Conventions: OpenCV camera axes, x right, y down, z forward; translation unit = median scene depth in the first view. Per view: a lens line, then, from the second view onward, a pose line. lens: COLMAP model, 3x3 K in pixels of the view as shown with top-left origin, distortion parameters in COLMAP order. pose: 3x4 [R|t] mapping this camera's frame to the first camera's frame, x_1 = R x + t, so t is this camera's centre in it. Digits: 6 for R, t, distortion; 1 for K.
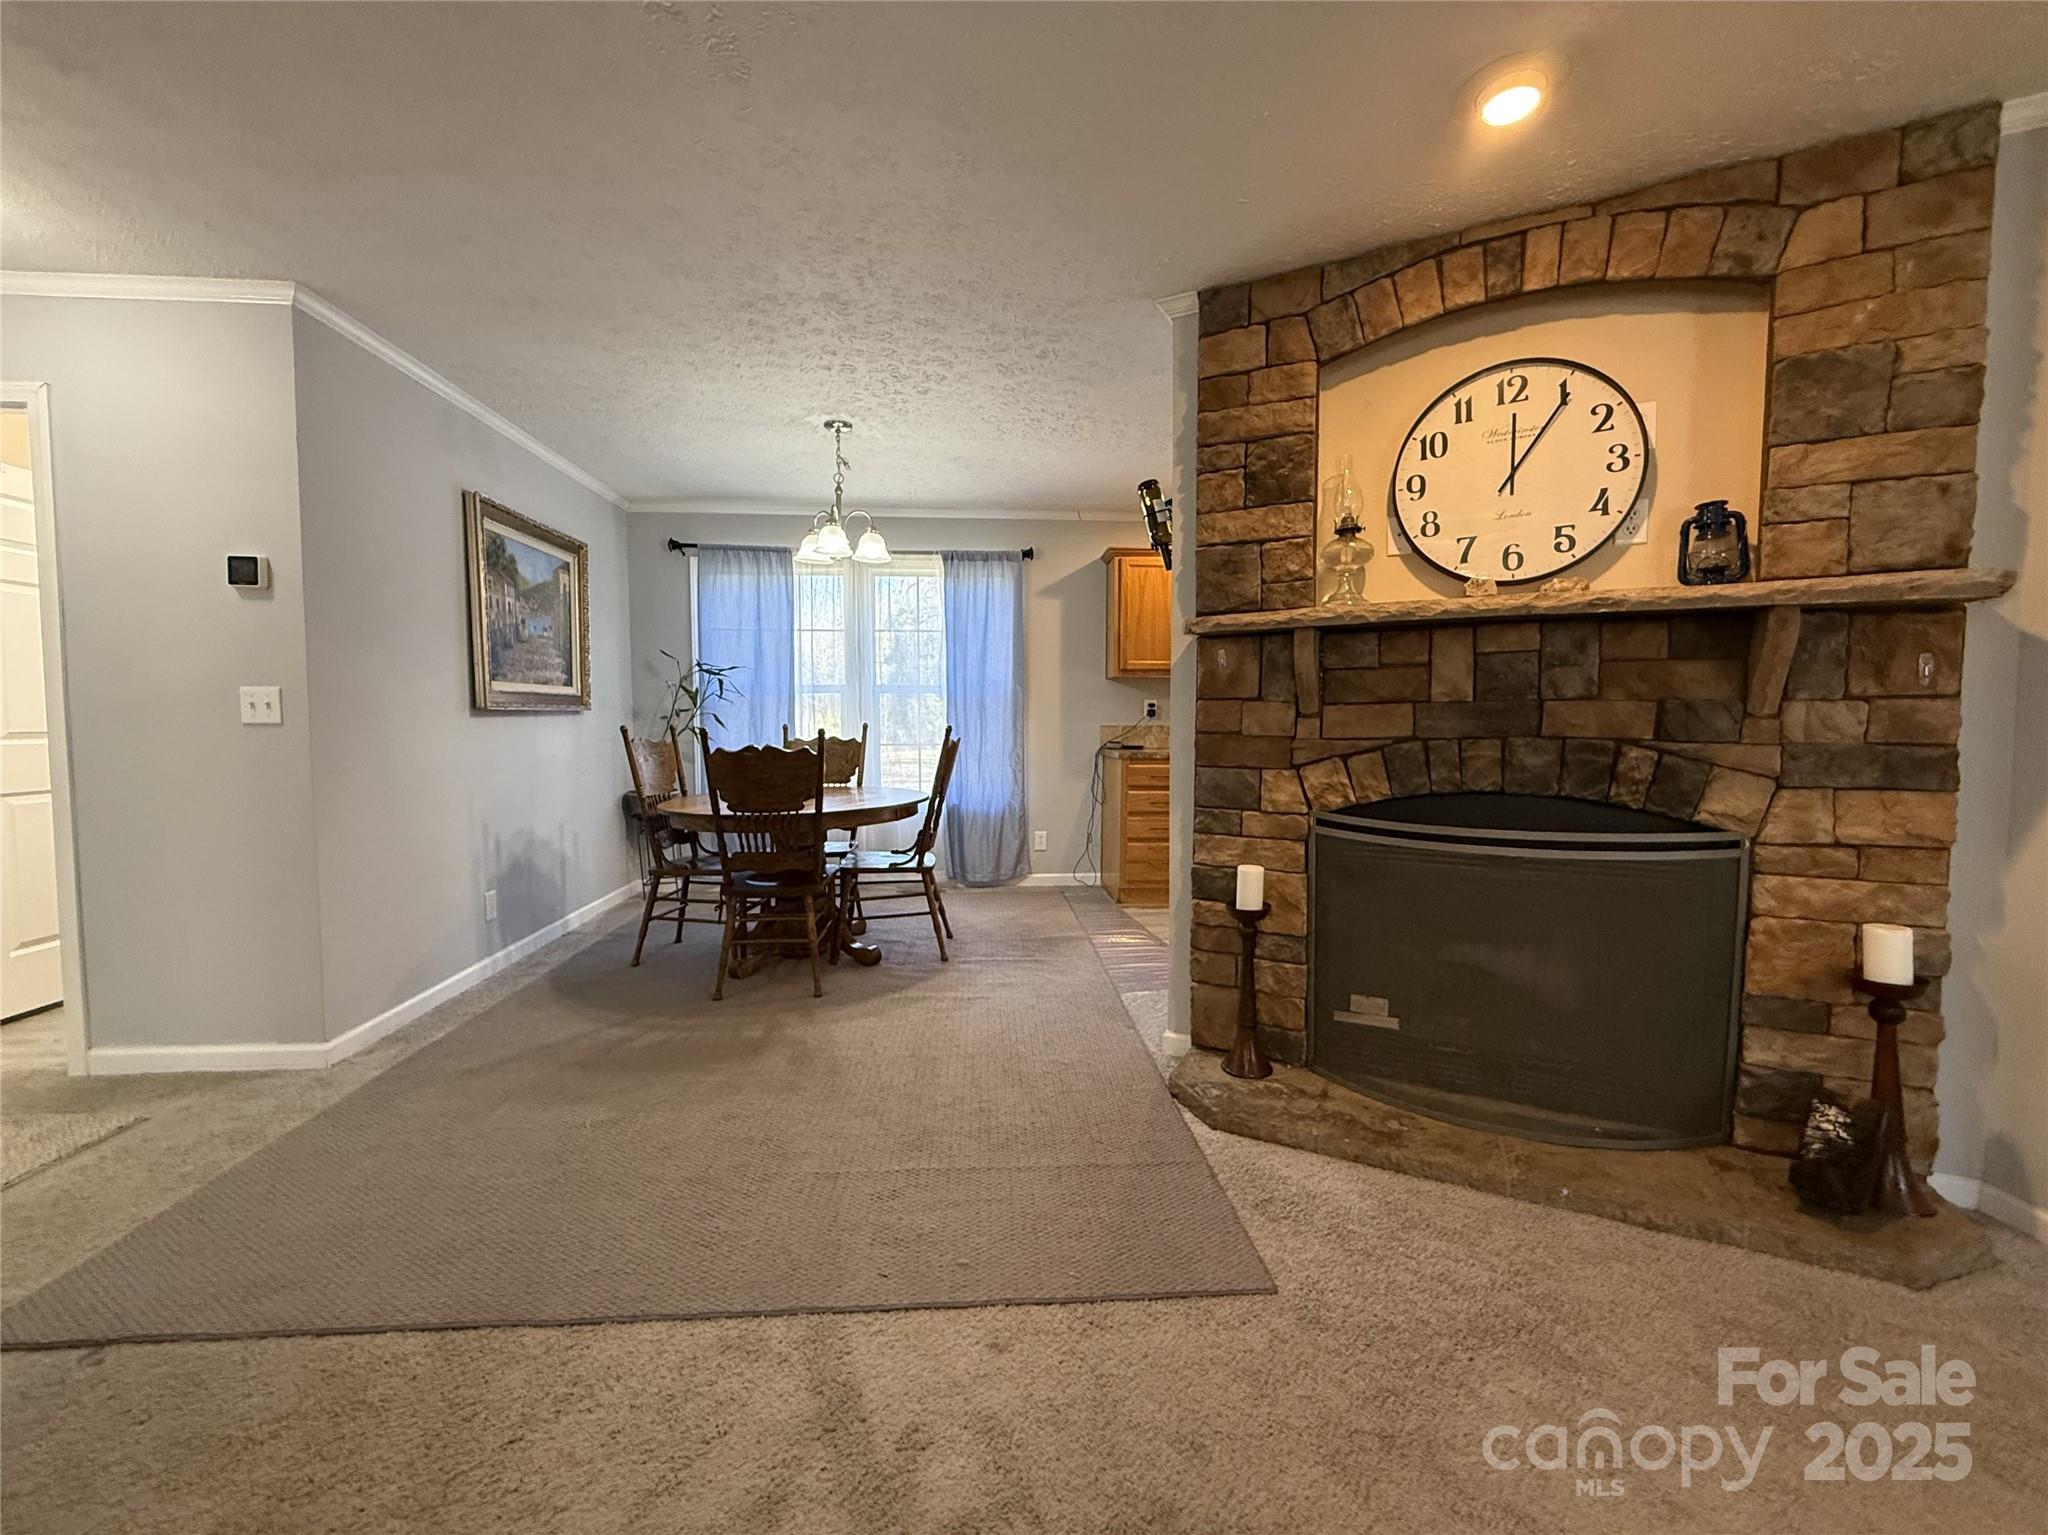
lens RADIAL K [[828.9, 0, 1023.0], [0, 828.9, 762.4], [0, 0, 1]] dist [-0.001239, 0.000215]
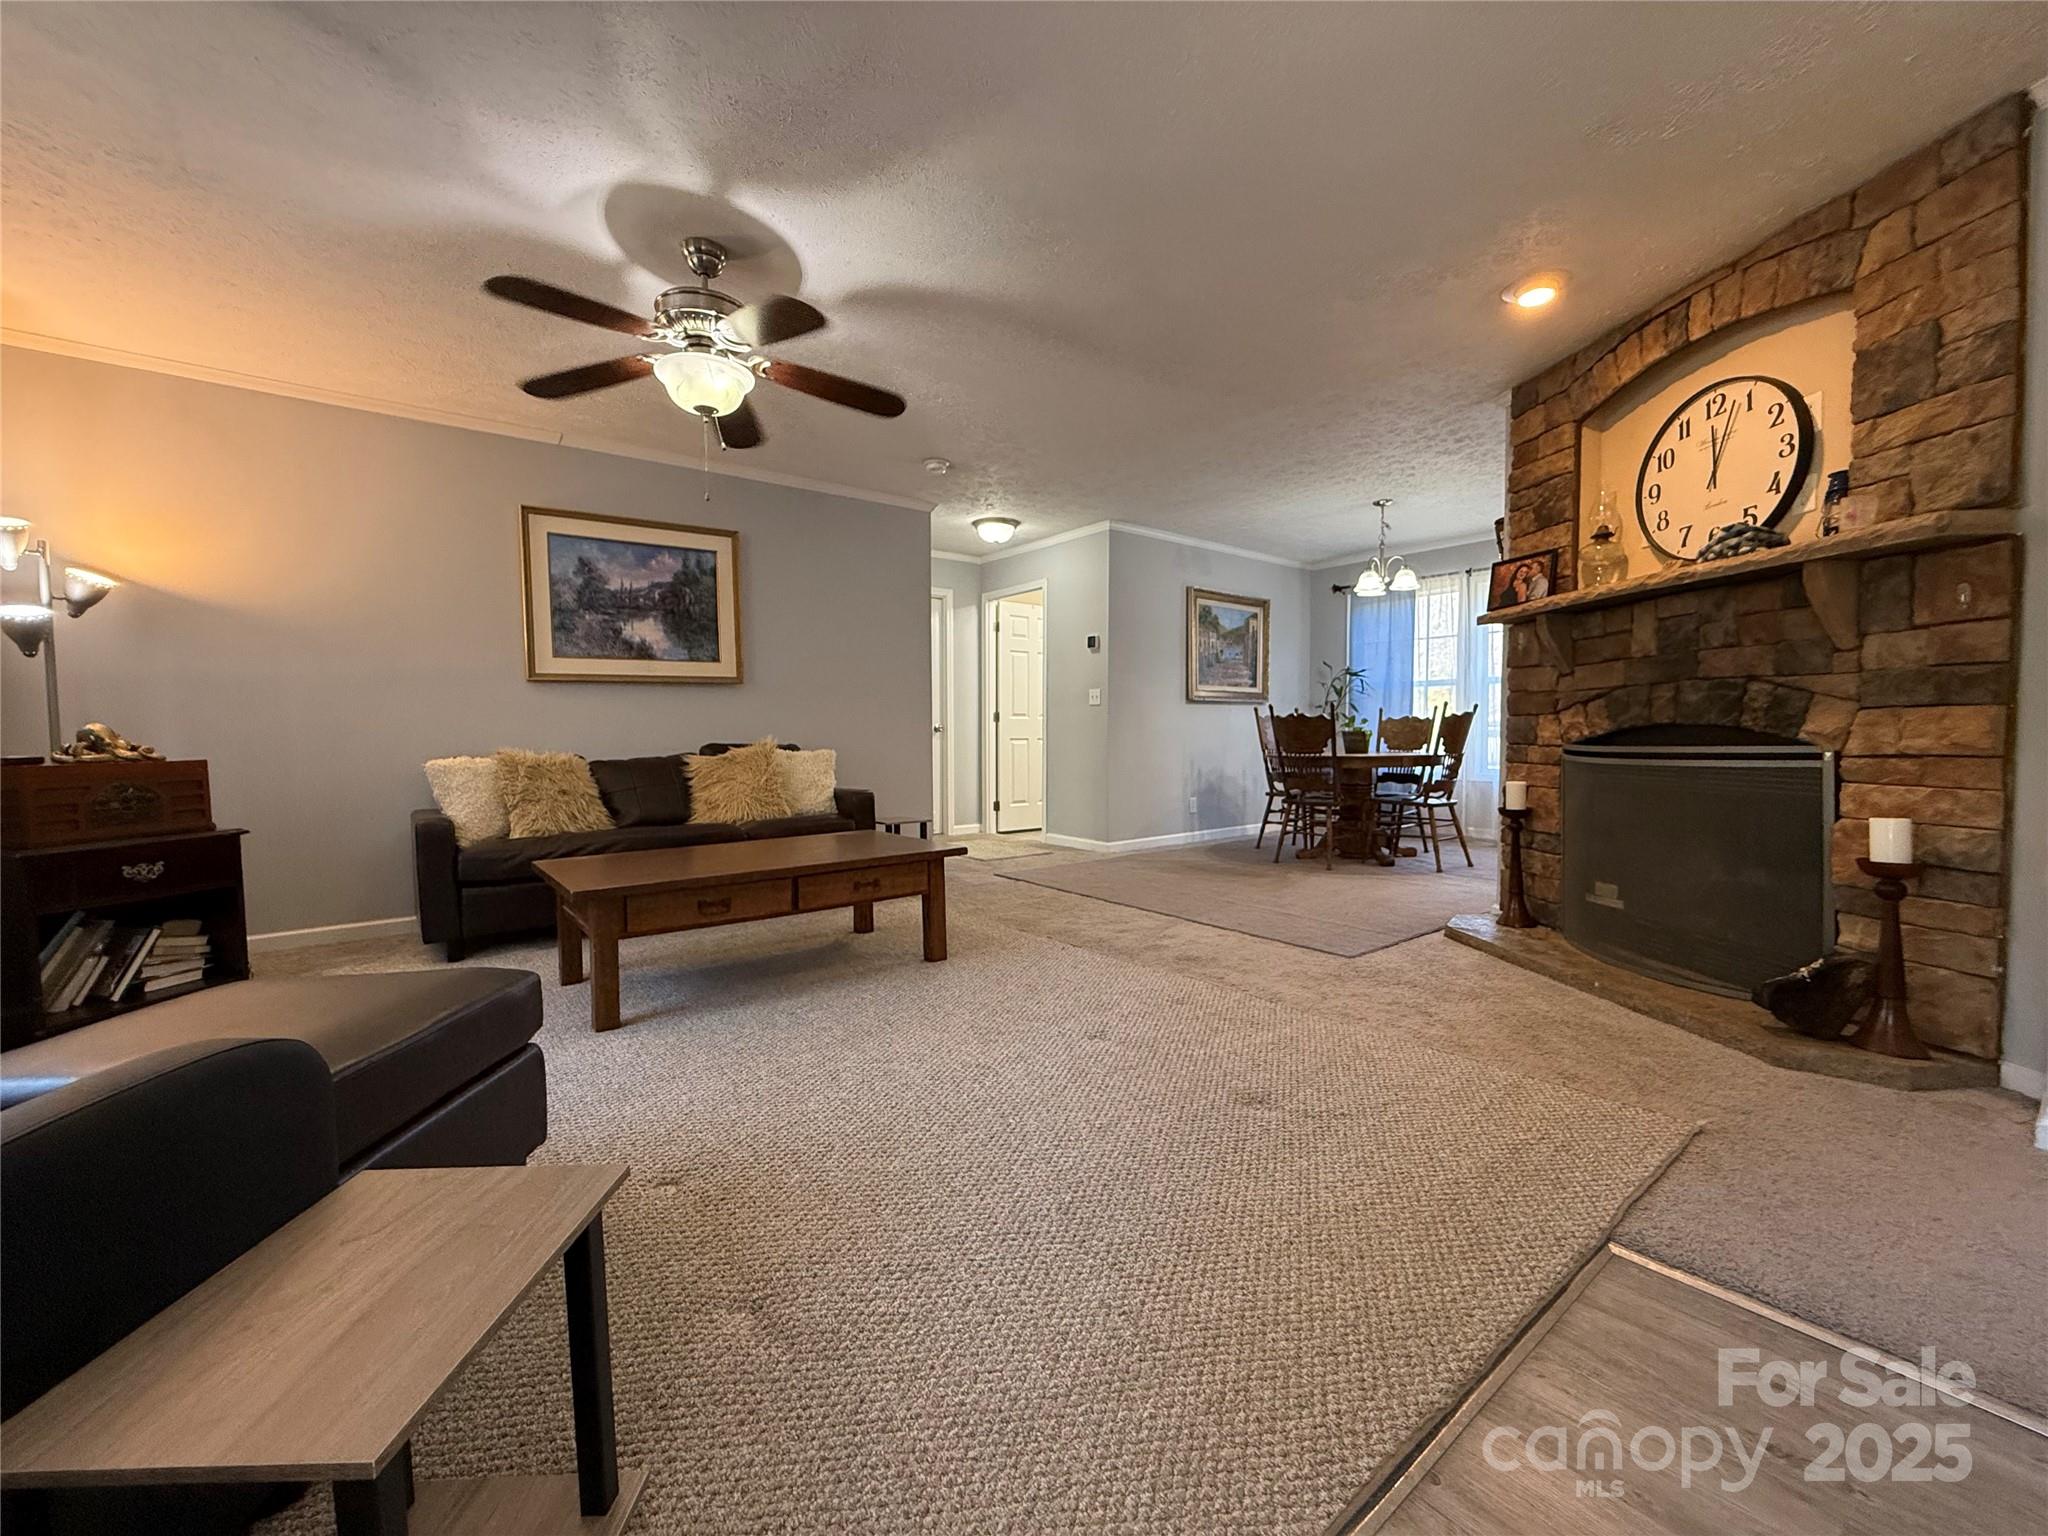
lens RADIAL K [[818.6, 0, 1019.1], [0, 818.6, 760.6], [0, 0, 1]] dist [-0.000657, -0.000048]
pose [[0.554488, 0.026774, -0.831761, 1.026531], [-0.044099, 0.999023, 0.002760, 0.129631], [0.831023, 0.035149, 0.555127, -0.540069]]
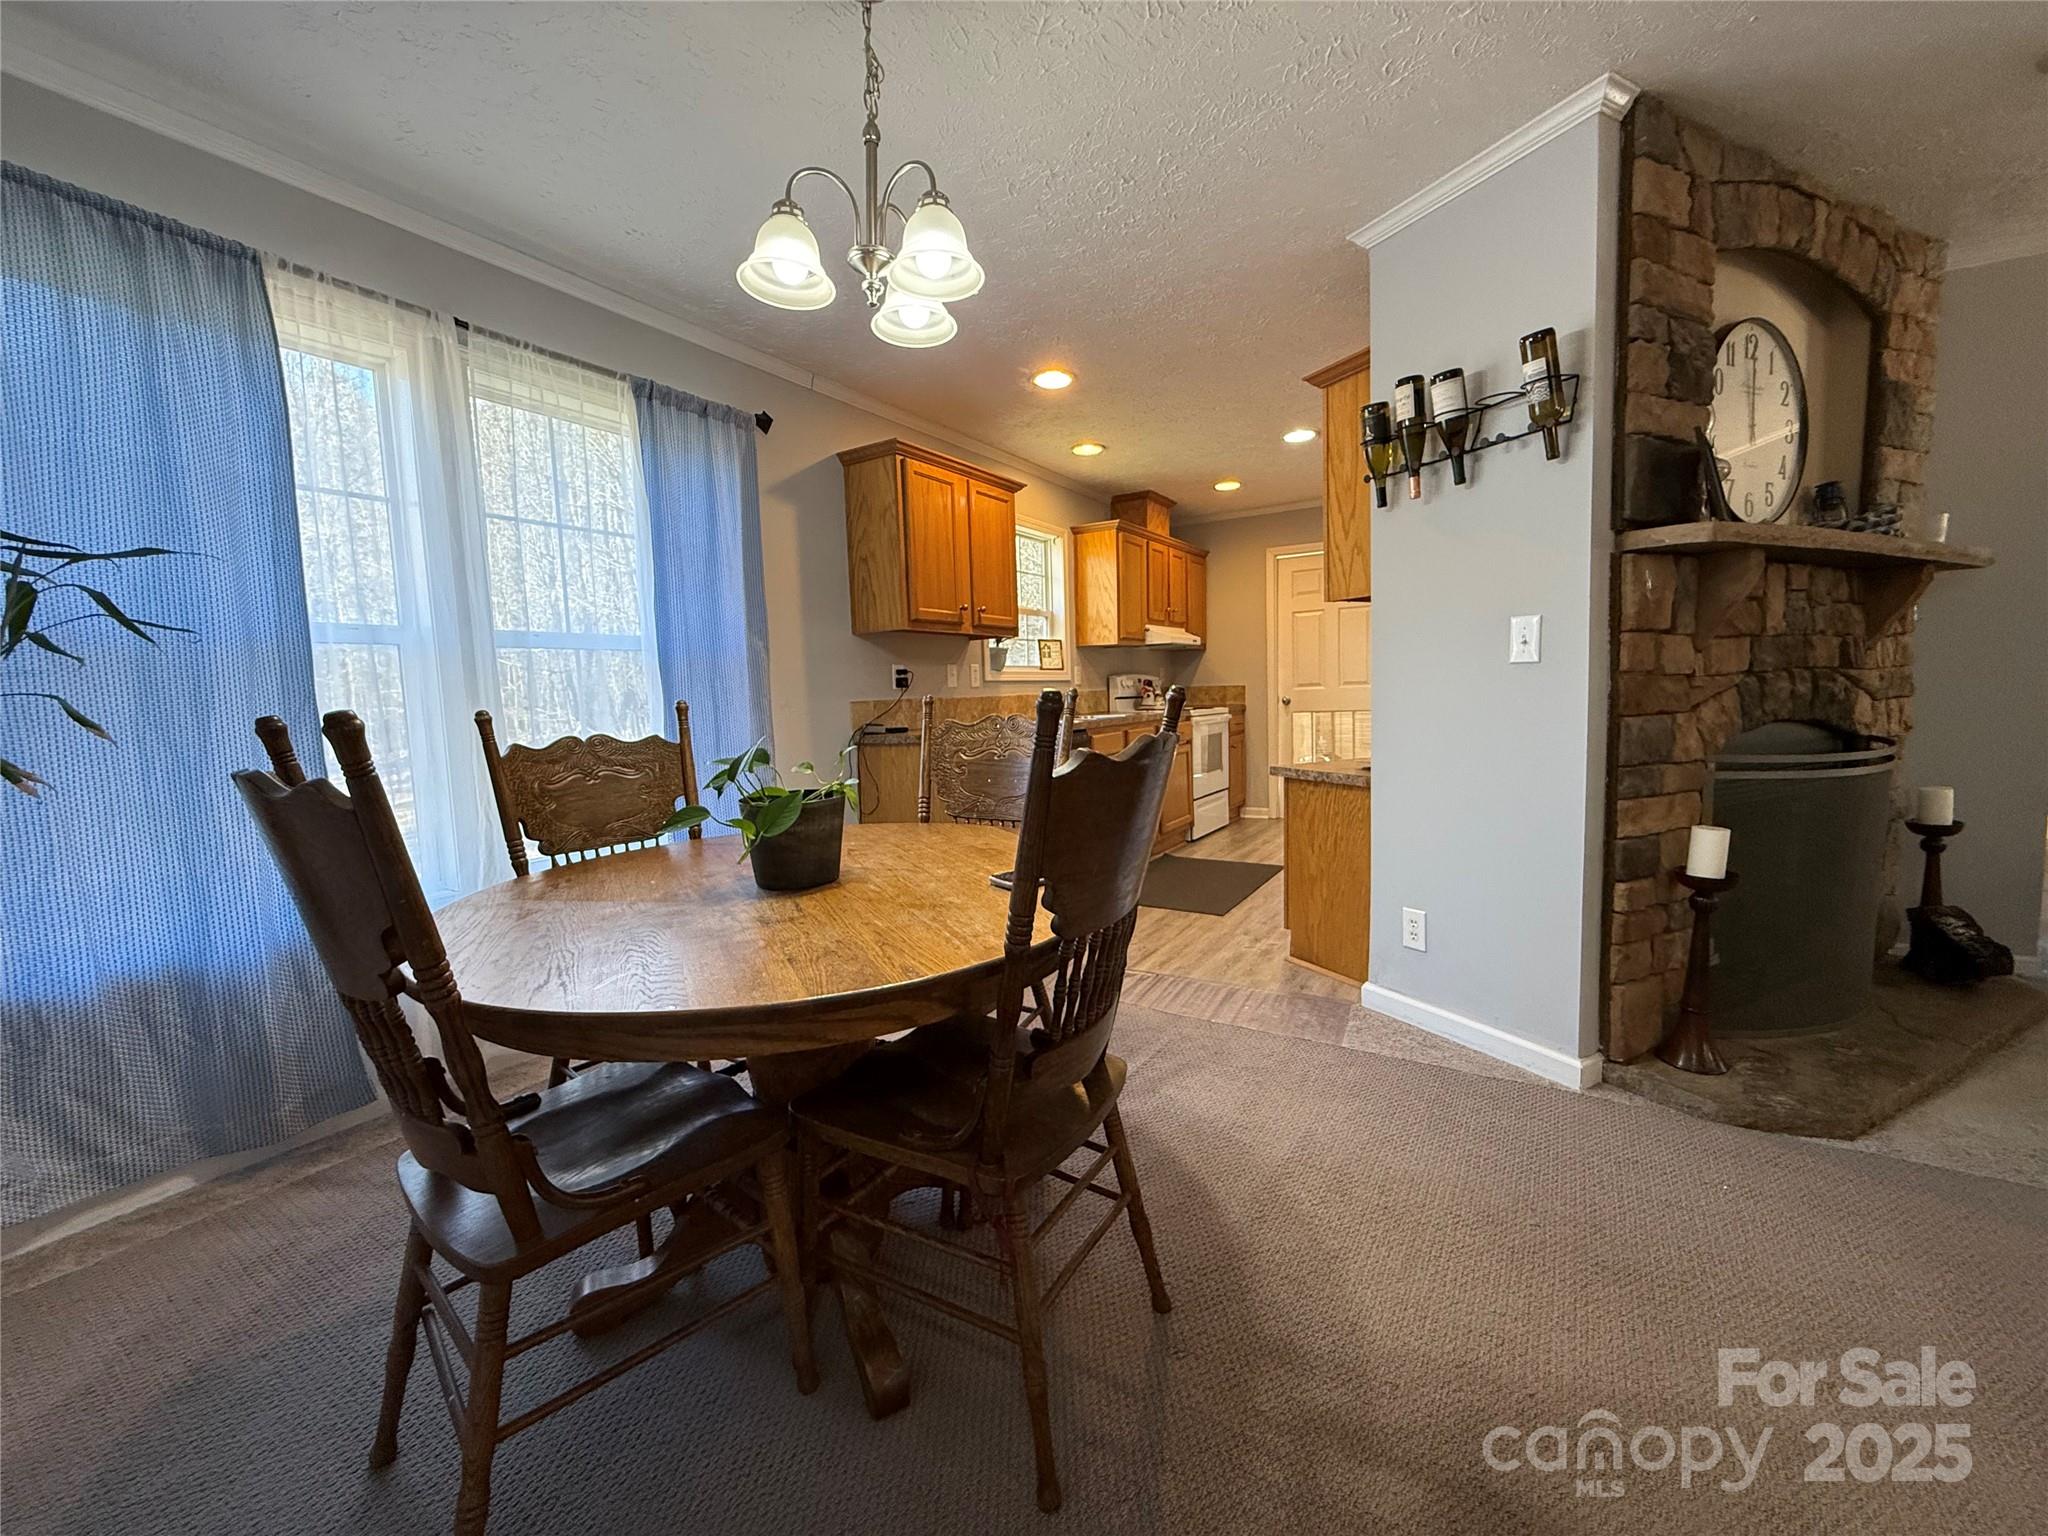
lens RADIAL K [[818.6, 0, 1019.1], [0, 818.6, 760.6], [0, 0, 1]] dist [-0.000657, -0.000048]
pose [[0.595087, -0.090784, 0.798517, -0.864208], [0.082779, 0.995238, 0.051460, -0.045213], [-0.799387, 0.035477, 0.599768, 1.127479]]
